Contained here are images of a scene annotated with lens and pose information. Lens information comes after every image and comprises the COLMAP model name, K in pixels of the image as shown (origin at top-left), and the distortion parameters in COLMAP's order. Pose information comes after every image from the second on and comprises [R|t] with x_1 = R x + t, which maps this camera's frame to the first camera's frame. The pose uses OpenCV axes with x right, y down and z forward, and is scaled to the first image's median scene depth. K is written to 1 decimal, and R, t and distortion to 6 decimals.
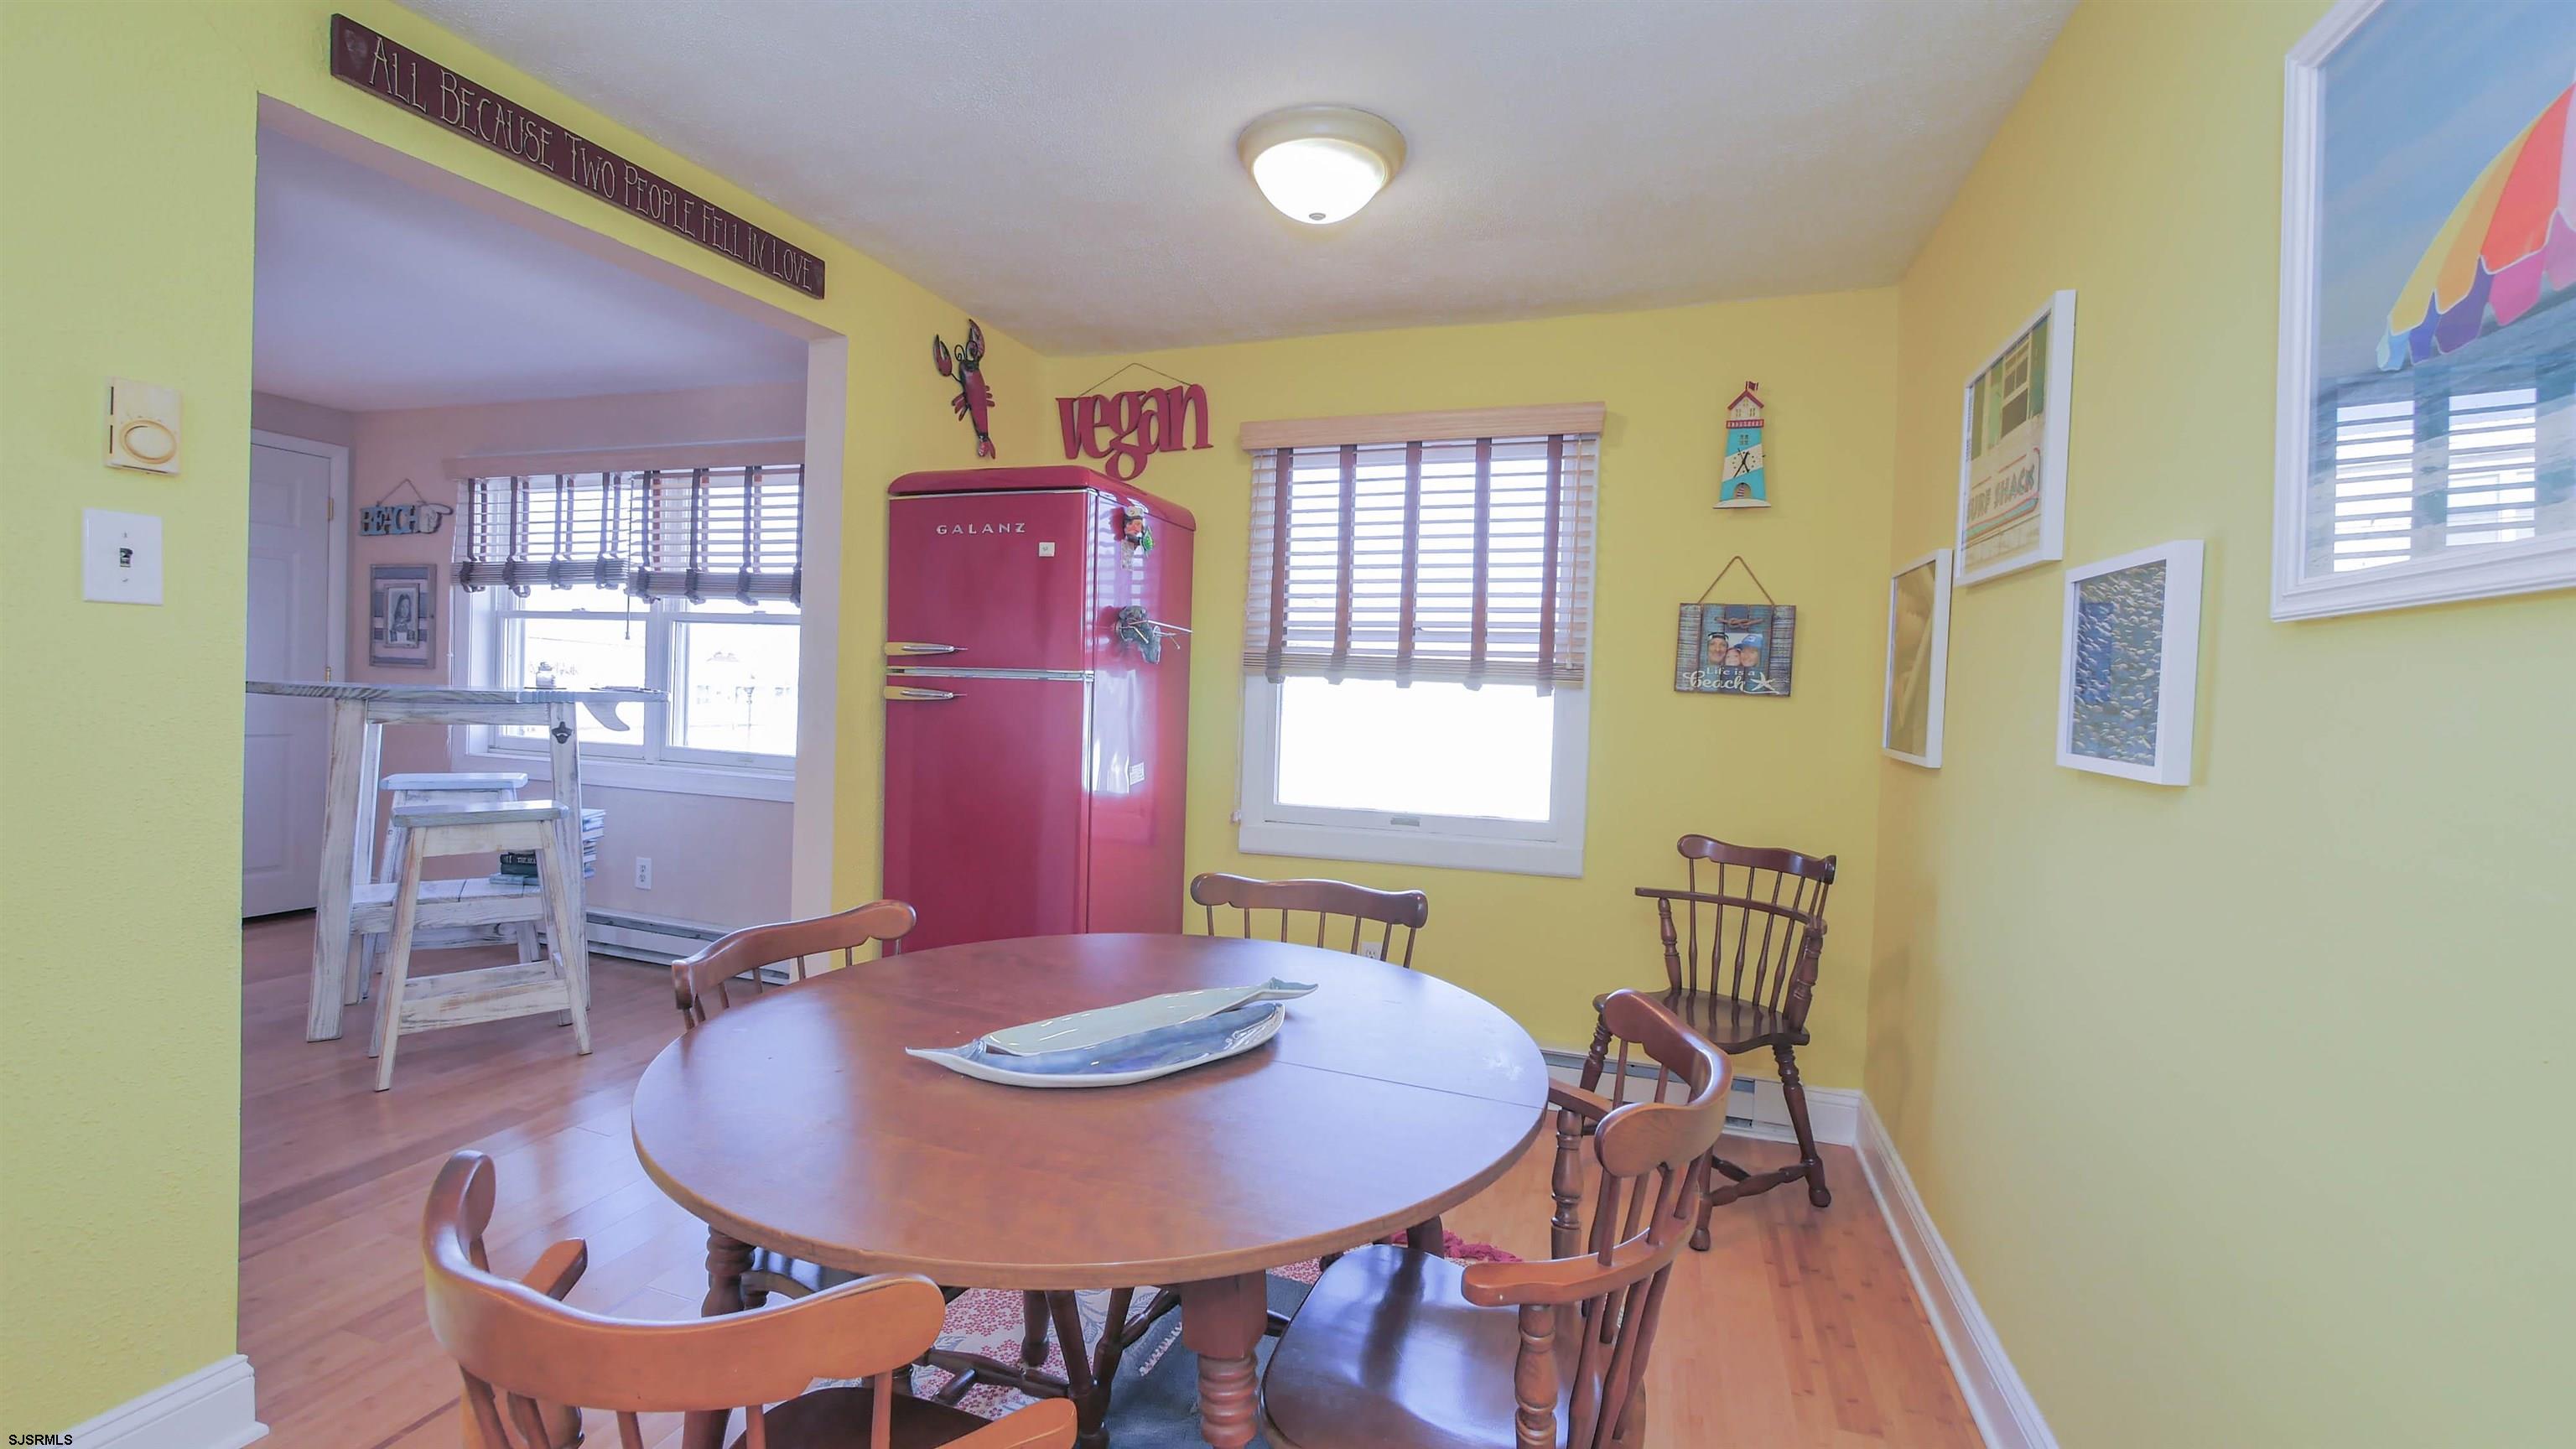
lens RADIAL K [[1061.1, 0, 1268.2], [0, 1061.1, 722.5], [0, 0, 1]] dist [-0.007378, 0.000626]
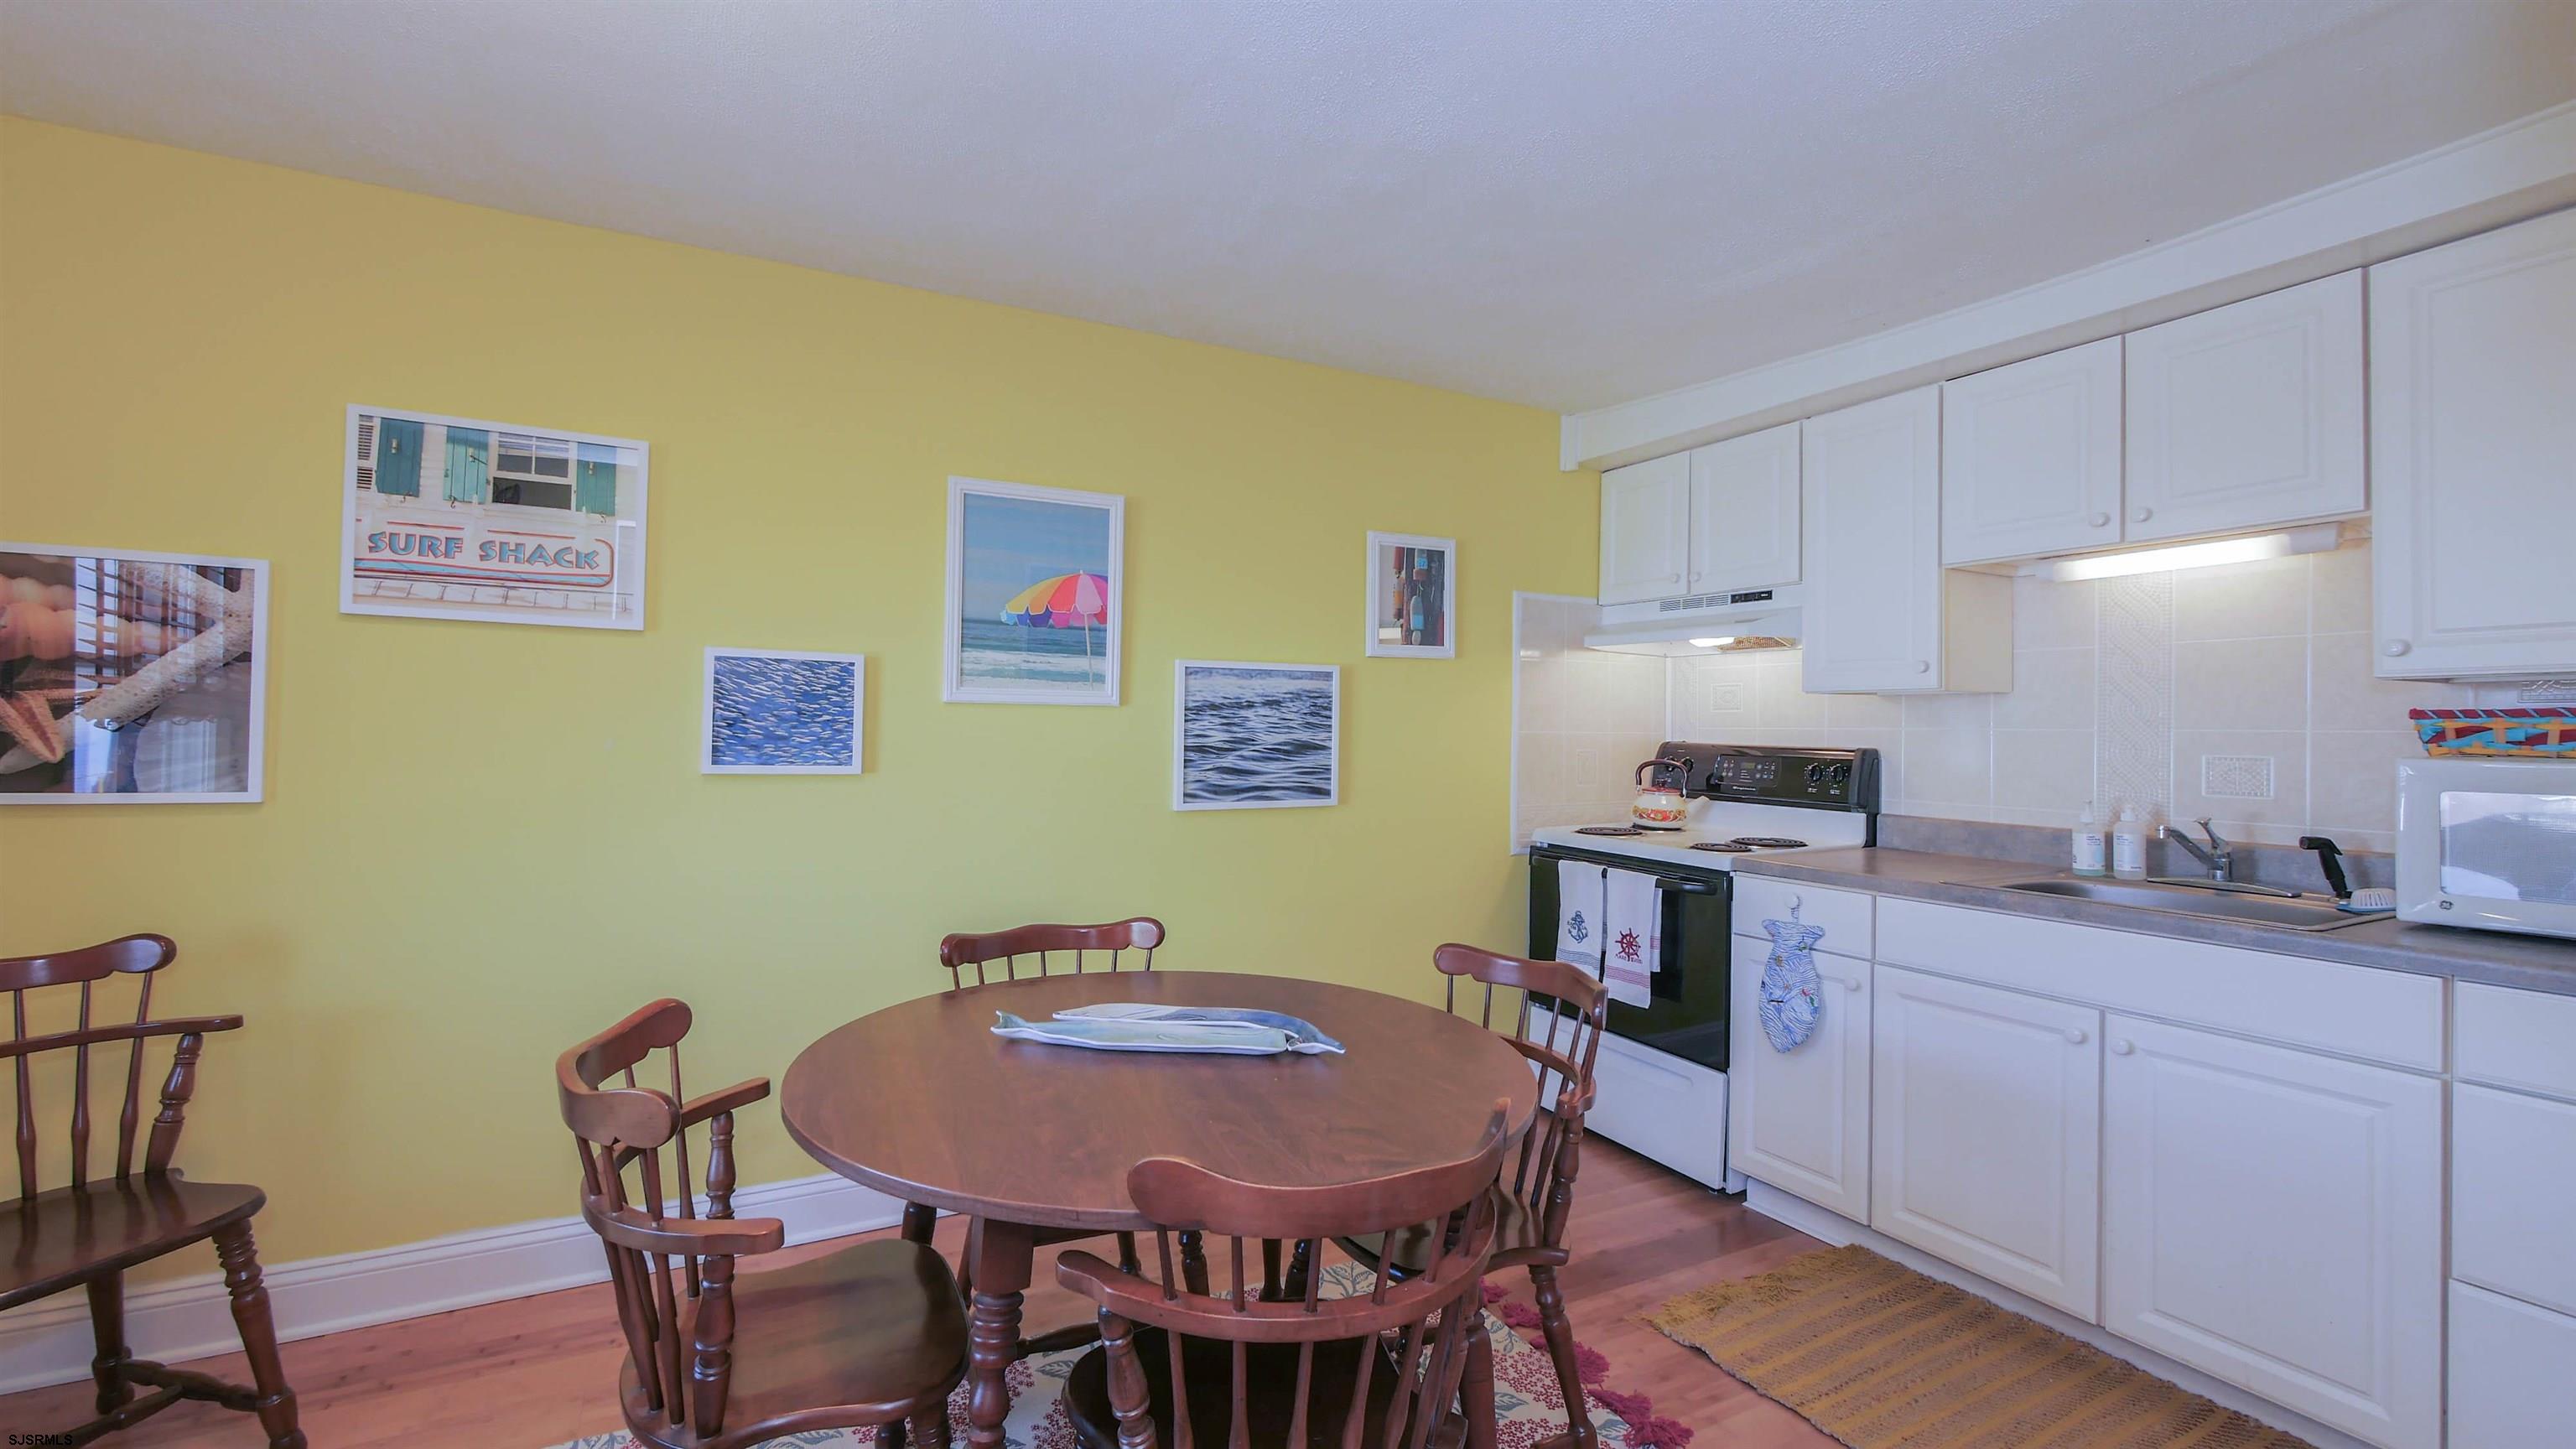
lens RADIAL K [[1061.1, 0, 1271.0], [0, 1061.1, 731.5], [0, 0, 1]] dist [-0.007378, 0.000626]
pose [[-0.742147, -0.037625, 0.669180, -0.303252], [-0.012189, 0.999016, 0.042651, -0.033101], [-0.670126, 0.023497, -0.741875, 0.550828]]
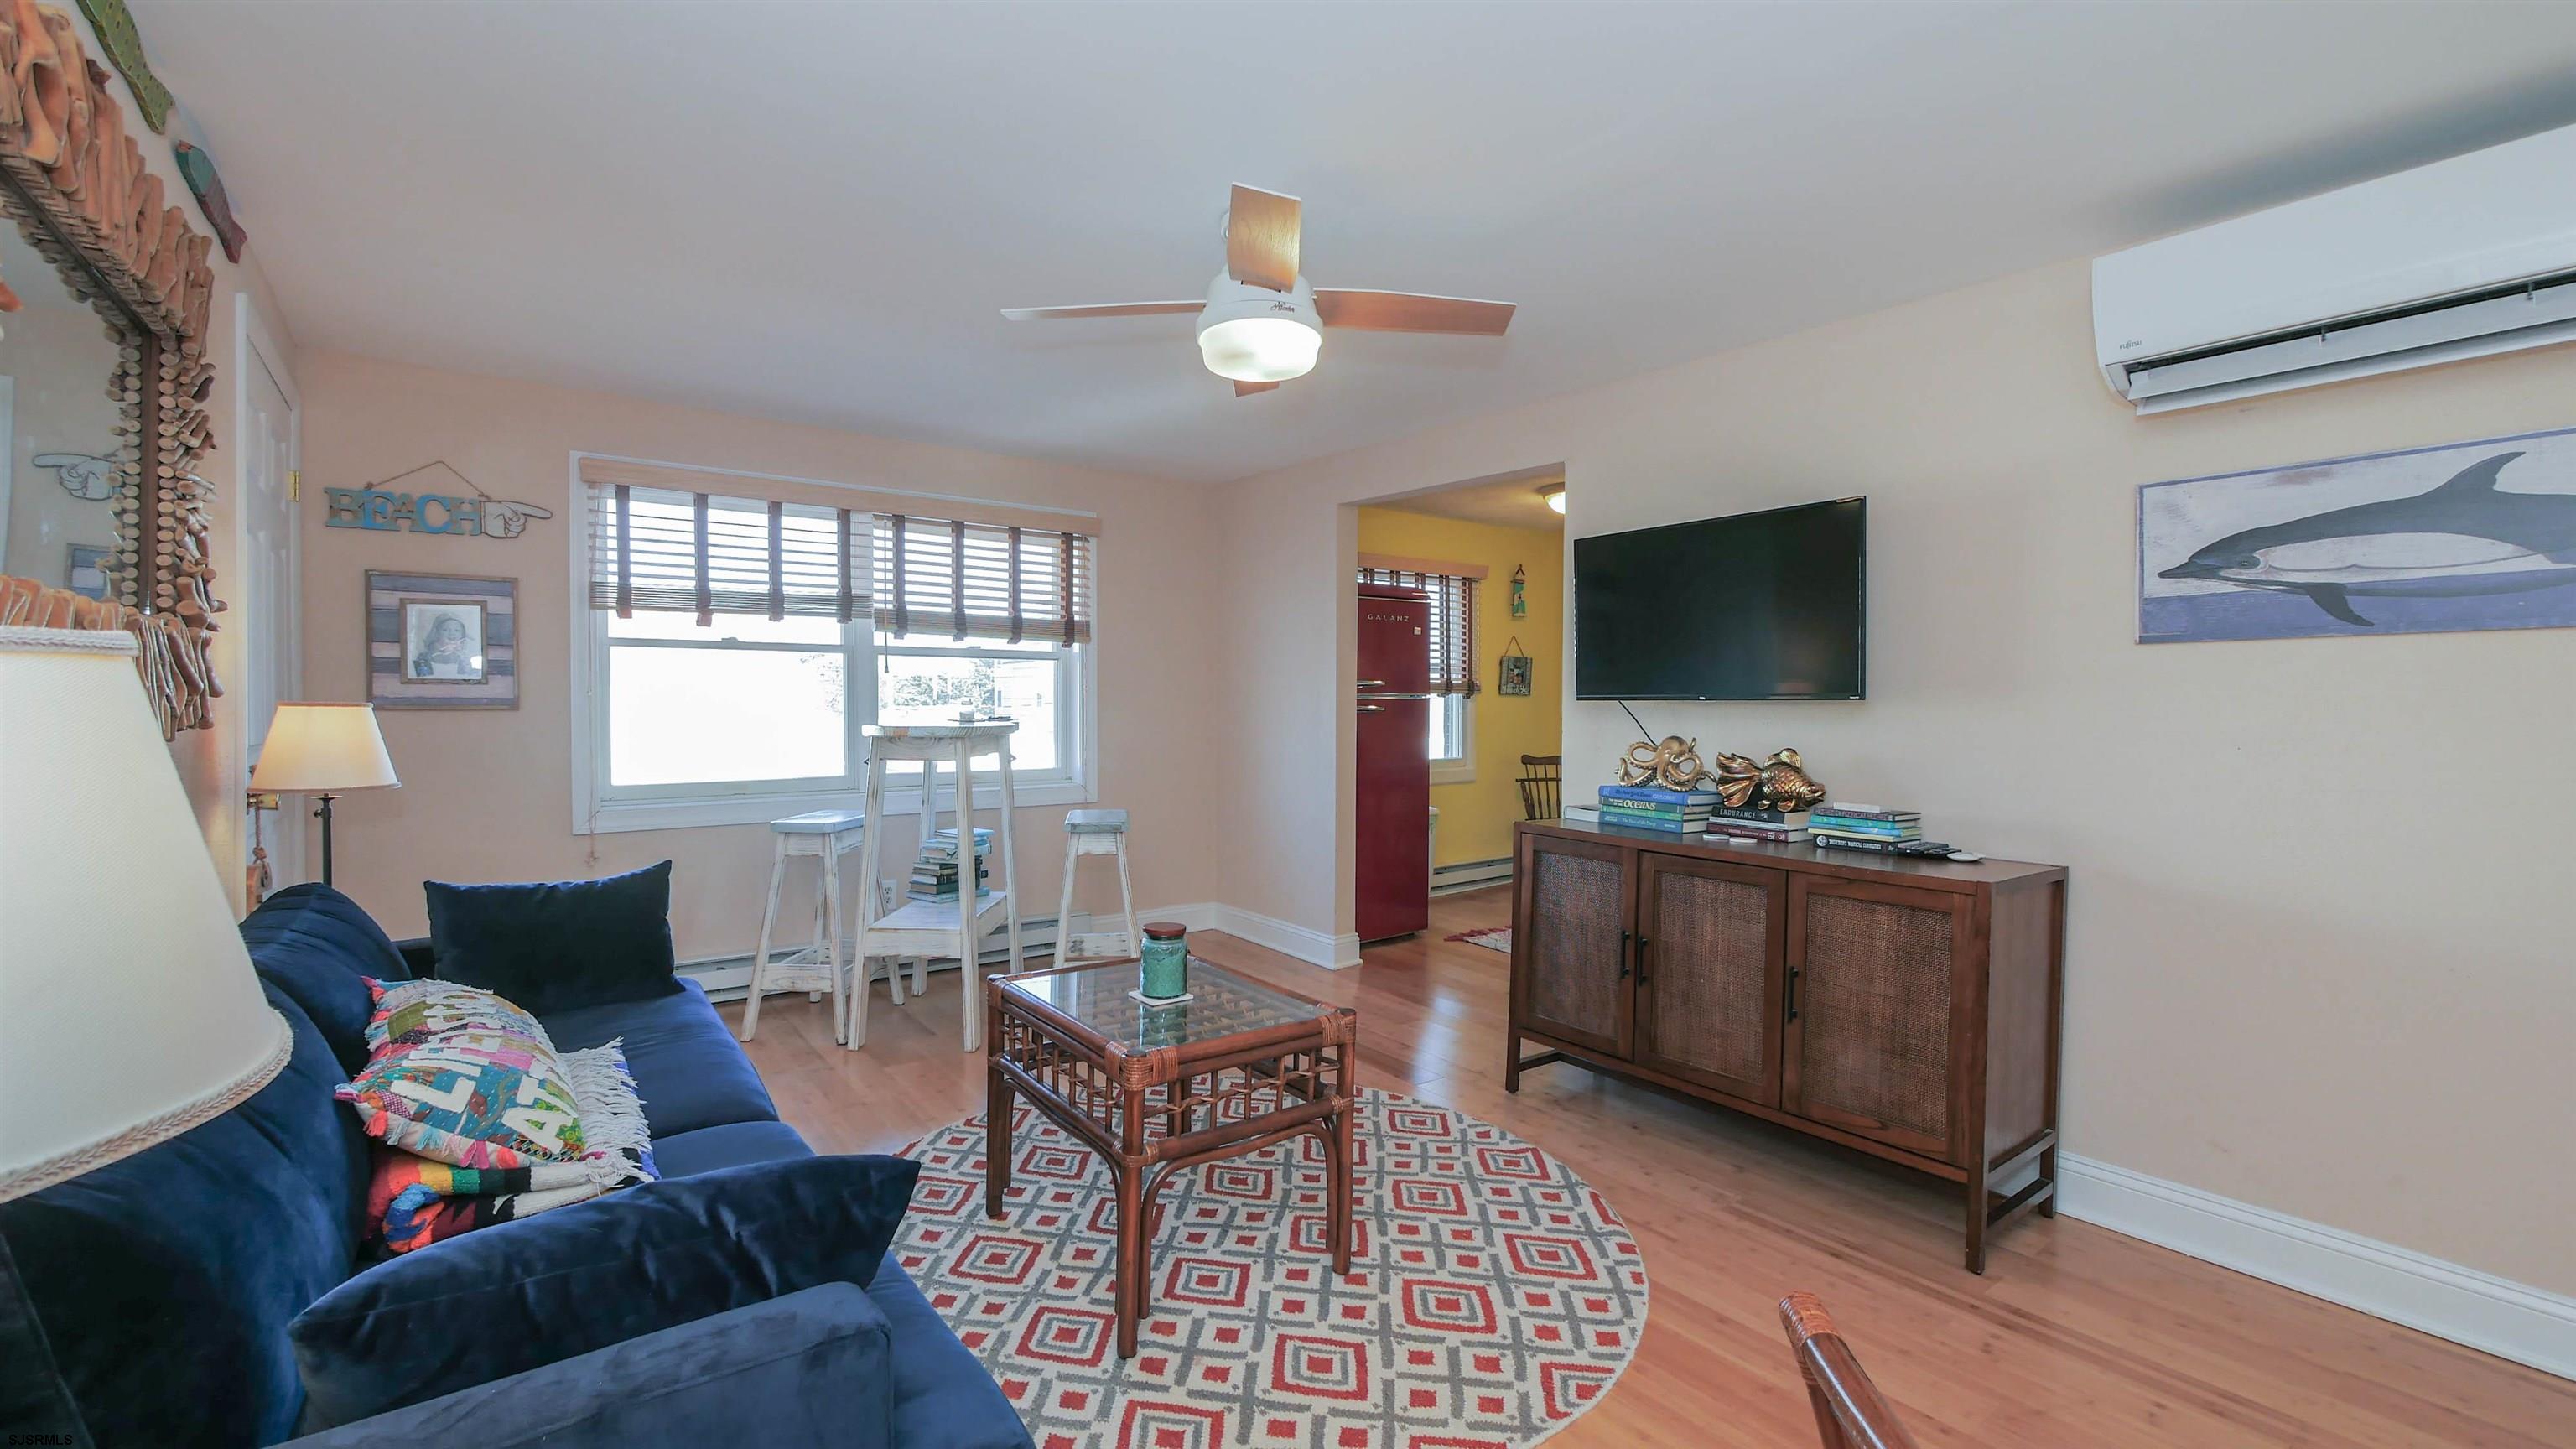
lens RADIAL K [[1061.1, 0, 1265.9], [0, 1061.1, 723.1], [0, 0, 1]] dist [-0.007378, 0.000626]
pose [[0.551569, -0.054380, 0.832355, -1.209904], [0.044909, 0.998361, 0.035467, -0.045944], [-0.832920, 0.017818, 0.553107, 0.094678]]
